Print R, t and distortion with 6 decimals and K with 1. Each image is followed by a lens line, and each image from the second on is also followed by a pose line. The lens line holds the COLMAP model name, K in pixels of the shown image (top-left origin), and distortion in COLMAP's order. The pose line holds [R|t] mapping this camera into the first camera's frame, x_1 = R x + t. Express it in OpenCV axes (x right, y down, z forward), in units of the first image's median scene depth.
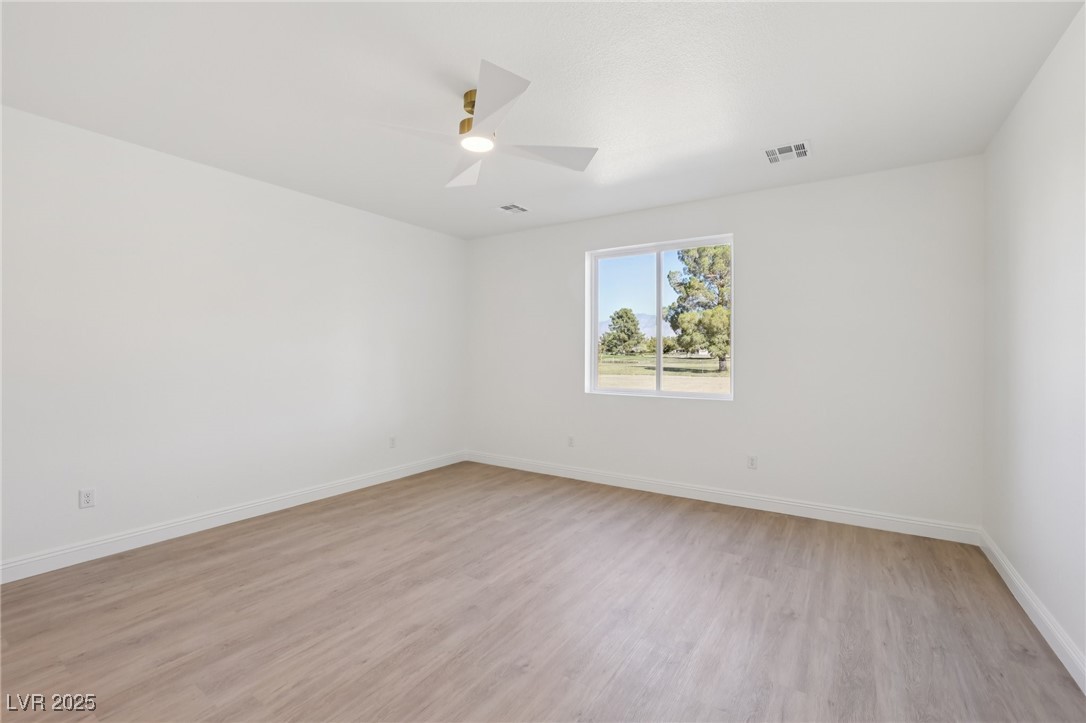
lens RADIAL K [[470.9, 0, 540.4], [0, 470.9, 357.9], [0, 0, 1]] dist [-0.050283, 0.018883]
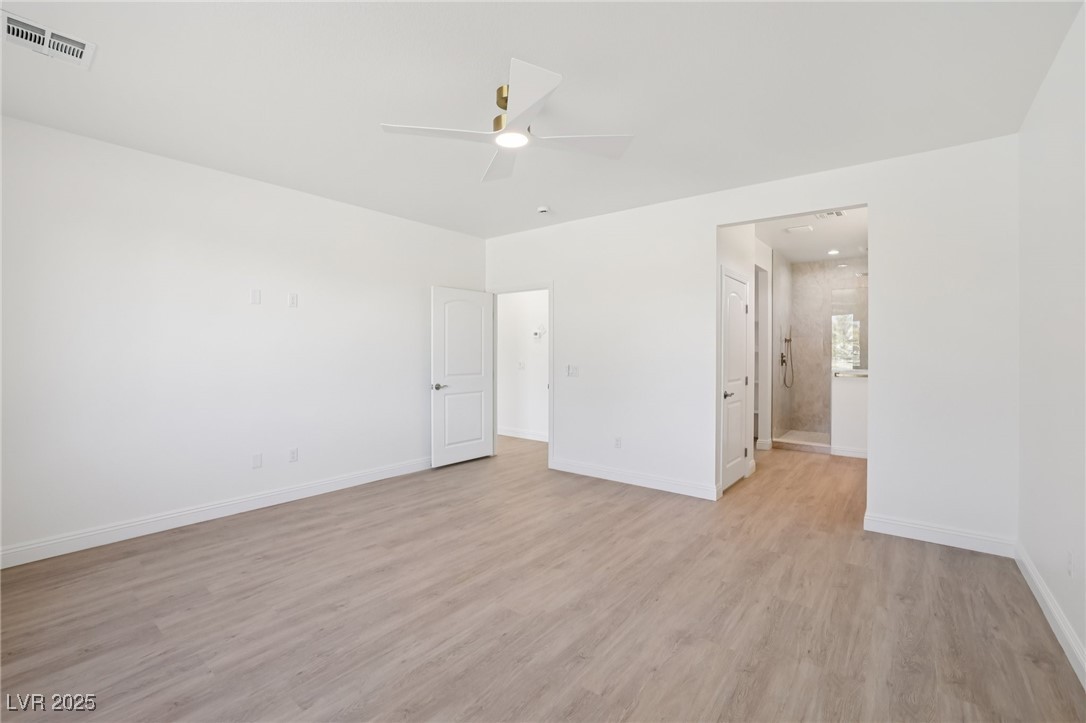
lens RADIAL K [[470.9, 0, 540.4], [0, 470.9, 357.9], [0, 0, 1]] dist [-0.050283, 0.018883]
pose [[-0.996283, -0.006743, 0.085882, -0.286253], [-0.005132, 0.999807, 0.018964, -0.012070], [-0.085993, 0.018452, -0.996125, 1.988547]]
